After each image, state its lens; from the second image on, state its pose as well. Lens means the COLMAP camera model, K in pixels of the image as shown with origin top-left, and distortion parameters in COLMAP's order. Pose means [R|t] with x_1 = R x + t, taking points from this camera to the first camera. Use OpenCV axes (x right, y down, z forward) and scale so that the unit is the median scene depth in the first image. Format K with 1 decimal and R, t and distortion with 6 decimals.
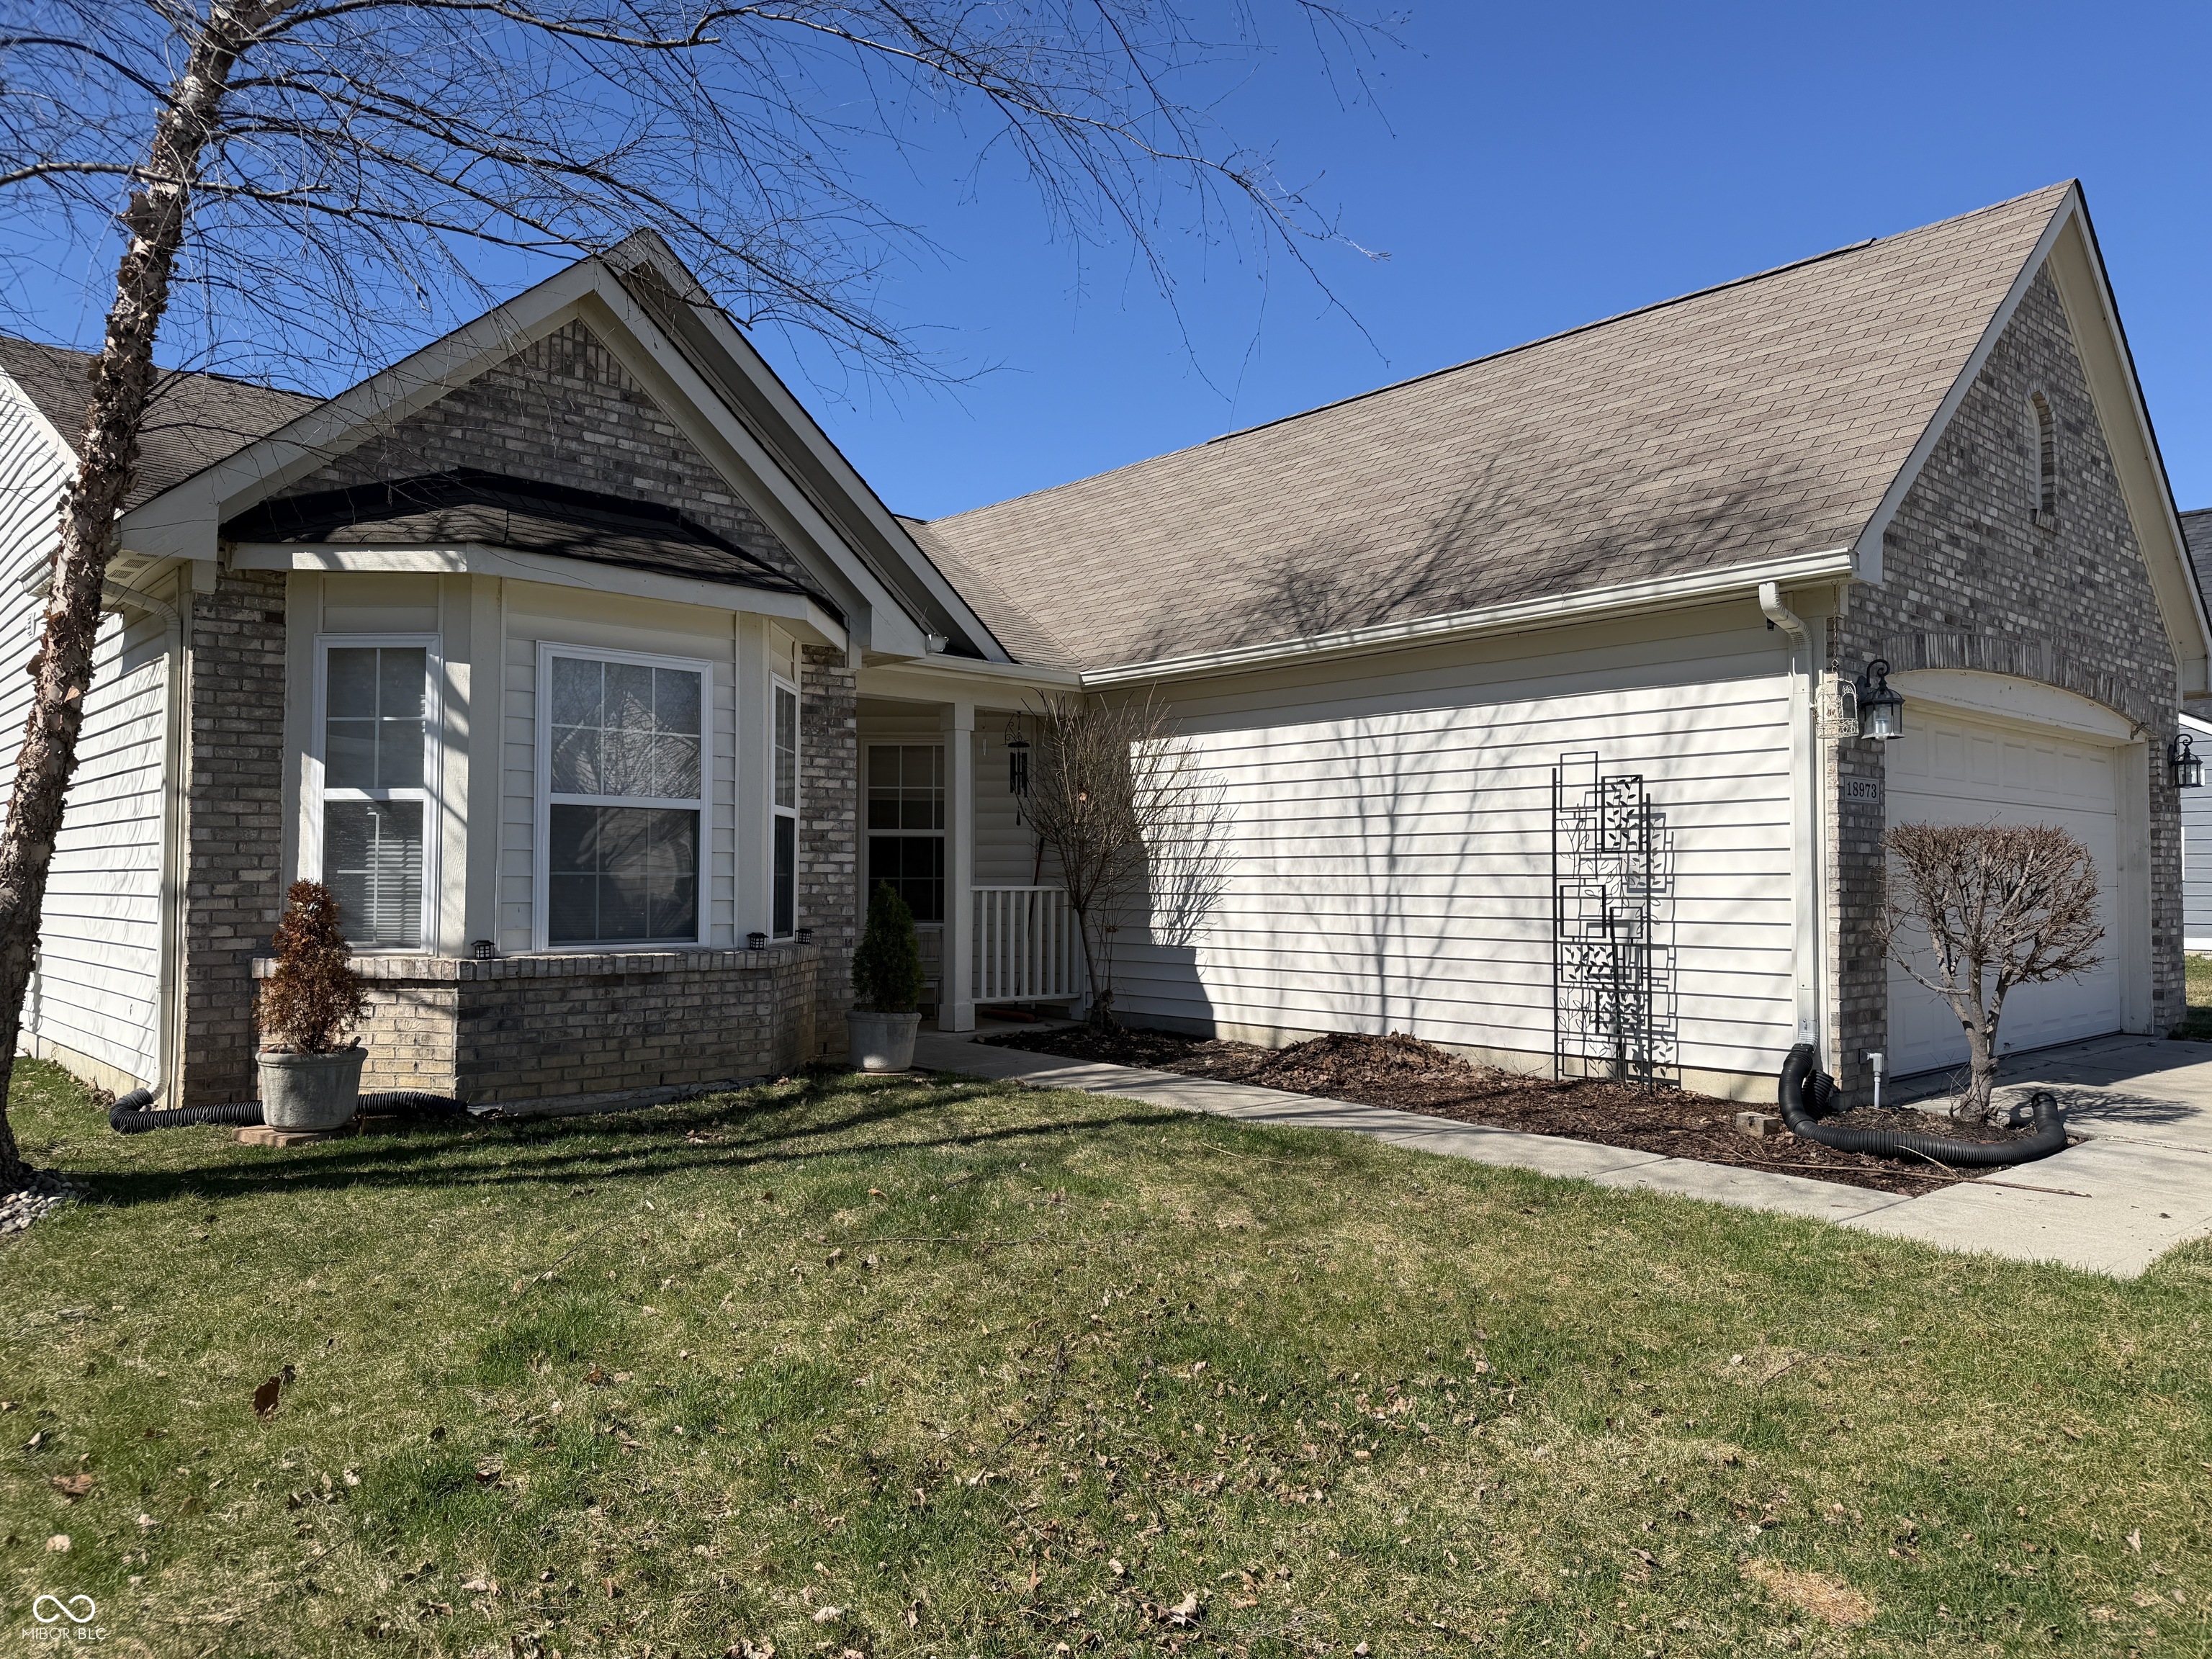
lens RADIAL K [[1556.5, 0, 1106.0], [0, 1556.5, 829.5], [0, 0, 1]] dist [0.162427, -0.359347]
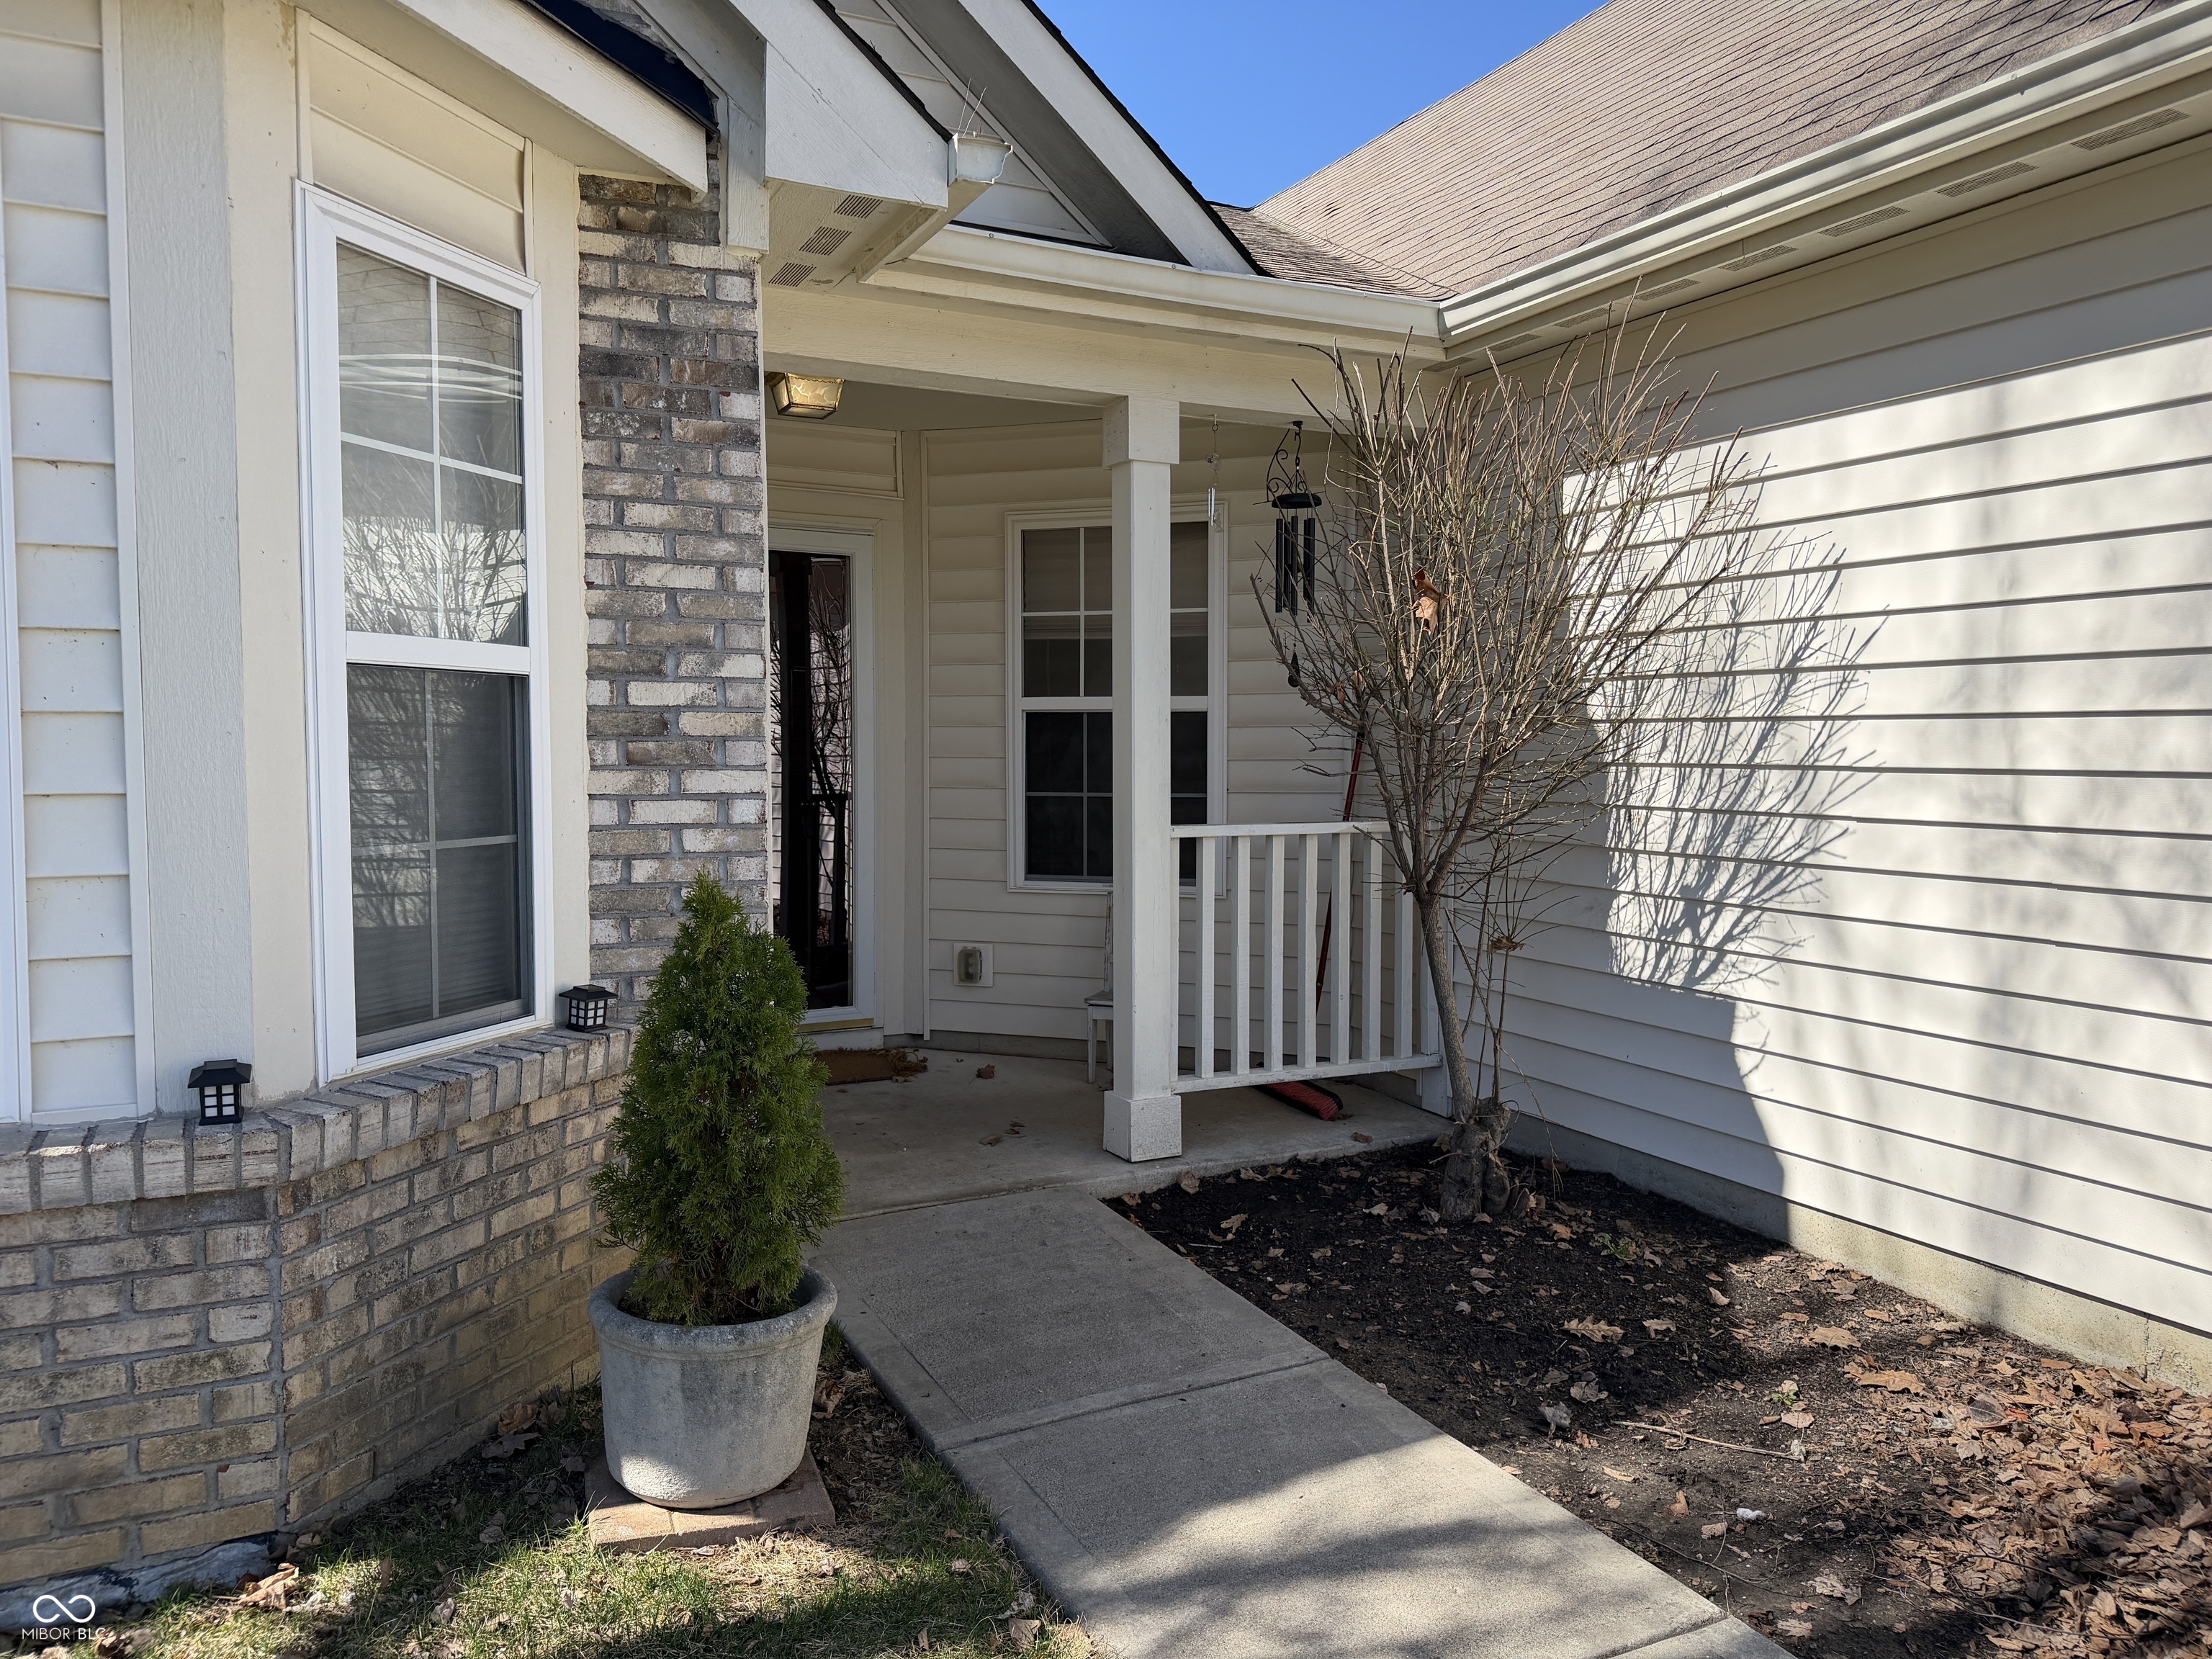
lens RADIAL K [[1543.7, 0, 1059.4], [0, 1543.7, 825.9], [0, 0, 1]] dist [0.010167, 0.001030]
pose [[0.956056, 0.013630, -0.292865, 0.009785], [0.012449, 0.996130, 0.087002, -0.001923], [0.292918, -0.086825, 0.952187, 0.608455]]
